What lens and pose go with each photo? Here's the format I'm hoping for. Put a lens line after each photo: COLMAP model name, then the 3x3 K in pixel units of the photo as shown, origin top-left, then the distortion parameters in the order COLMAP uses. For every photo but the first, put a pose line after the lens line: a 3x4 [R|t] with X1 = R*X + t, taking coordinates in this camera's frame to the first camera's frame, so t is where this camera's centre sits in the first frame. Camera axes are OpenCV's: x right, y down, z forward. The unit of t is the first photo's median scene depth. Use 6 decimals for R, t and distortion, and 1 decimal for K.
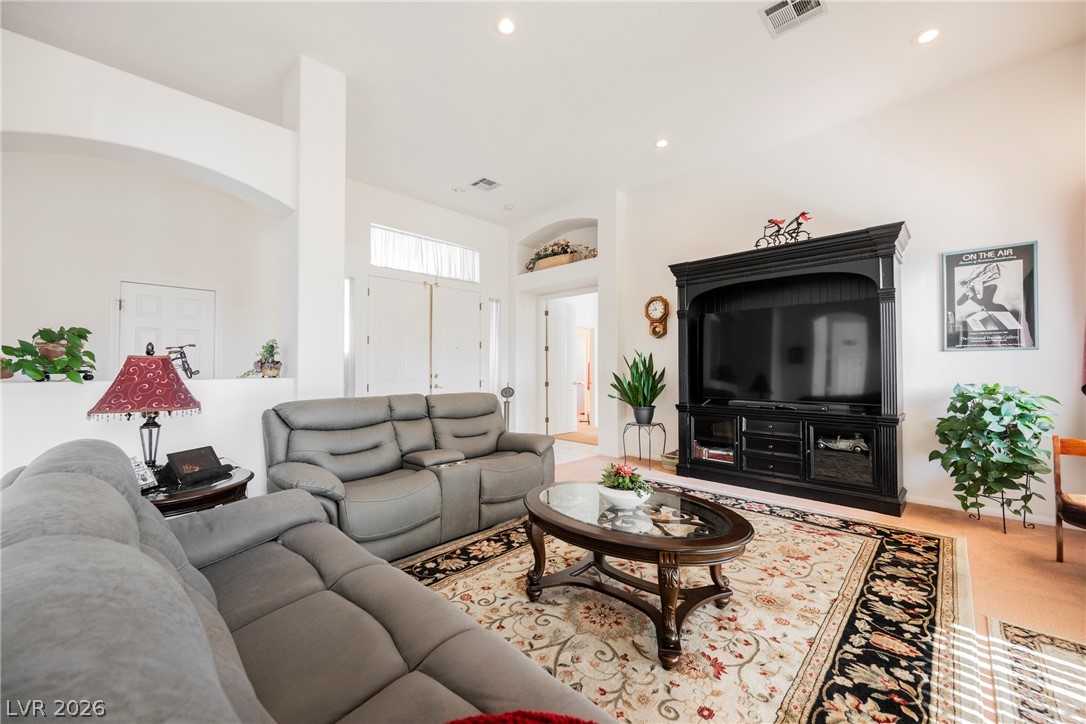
lens RADIAL K [[425.8, 0, 545.7], [0, 425.8, 360.3], [0, 0, 1]] dist [-0.000928, 0.000388]
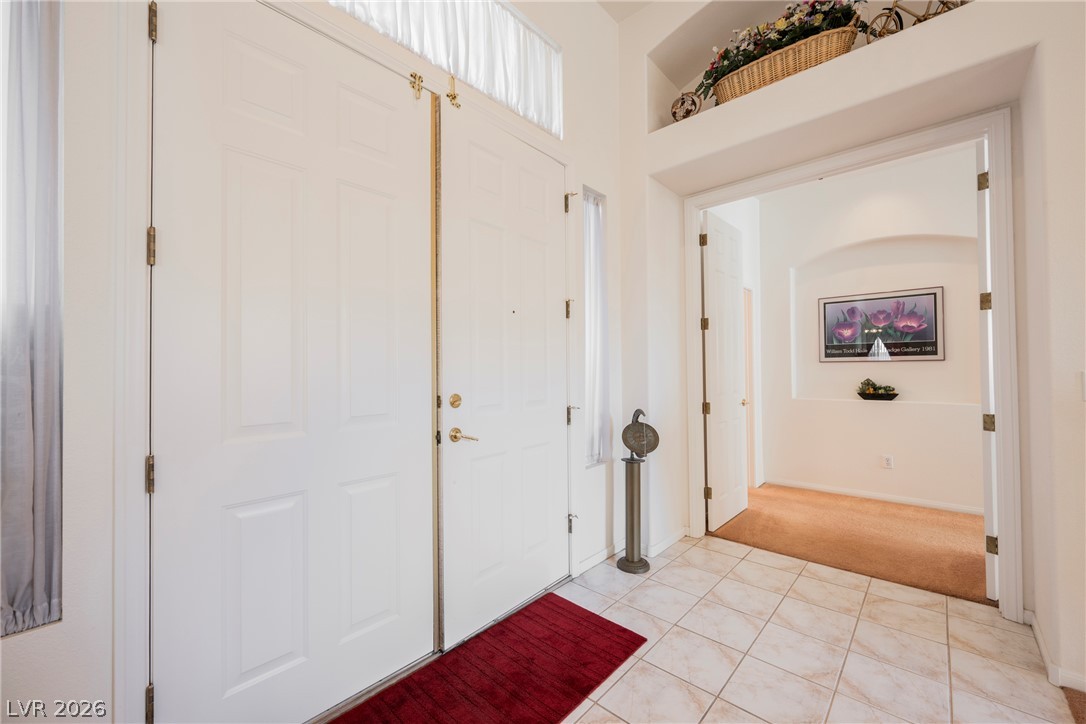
lens RADIAL K [[433.0, 0, 544.5], [0, 433.0, 360.7], [0, 0, 1]] dist [-0.001678, -0.000167]
pose [[0.999362, -0.007270, 0.034957, -0.363017], [0.007215, 0.999973, 0.001683, 0.015443], [-0.034968, -0.001429, 0.999387, 1.230391]]
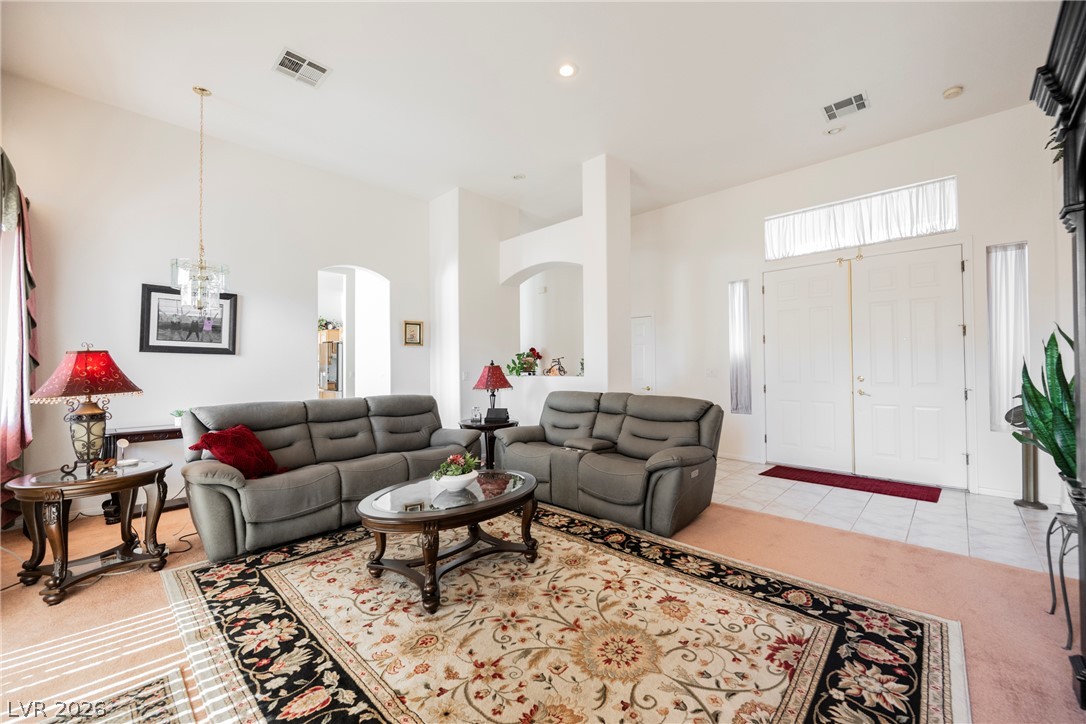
lens RADIAL K [[433.0, 0, 544.5], [0, 433.0, 360.7], [0, 0, 1]] dist [-0.001678, -0.000167]
pose [[0.007412, -0.010853, -0.999914, 0.886939], [0.026590, 0.999590, -0.010652, -0.003048], [0.999619, -0.026508, 0.007698, 0.778015]]
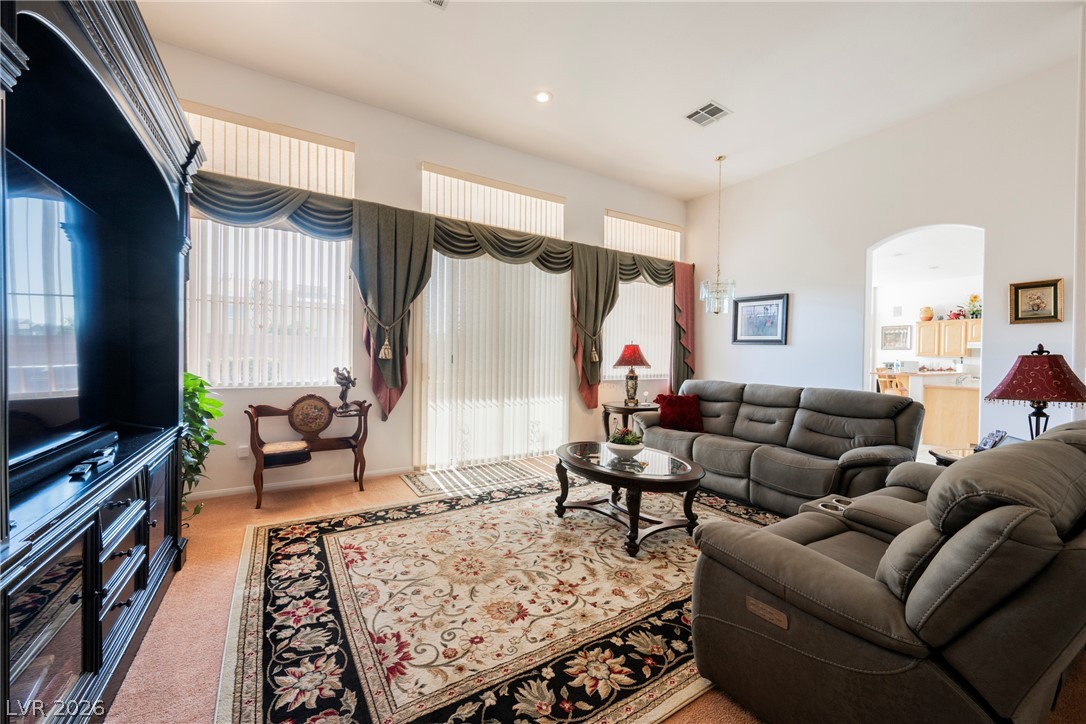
lens RADIAL K [[422.6, 0, 544.0], [0, 422.6, 361.0], [0, 0, 1]] dist [-0.000909, -0.000243]
pose [[-0.970226, -0.016465, 0.241640, 0.069187], [-0.018069, 0.999827, -0.004425, 0.021069], [-0.241525, -0.008659, -0.970356, 1.505610]]
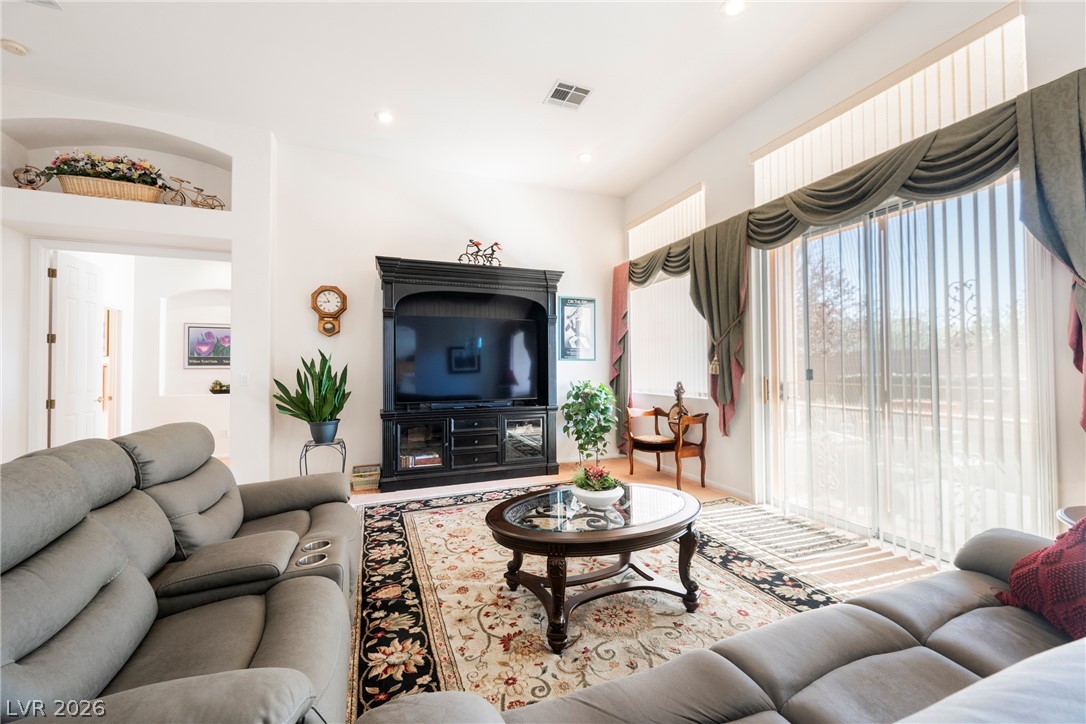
lens RADIAL K [[431.3, 0, 548.8], [0, 431.3, 361.7], [0, 0, 1]] dist [-0.001596, 0.000075]
pose [[0.403617, 0.015634, 0.914794, -0.515267], [-0.011685, 0.999861, -0.011932, 0.002550], [-0.914853, -0.005873, 0.403744, 0.425921]]
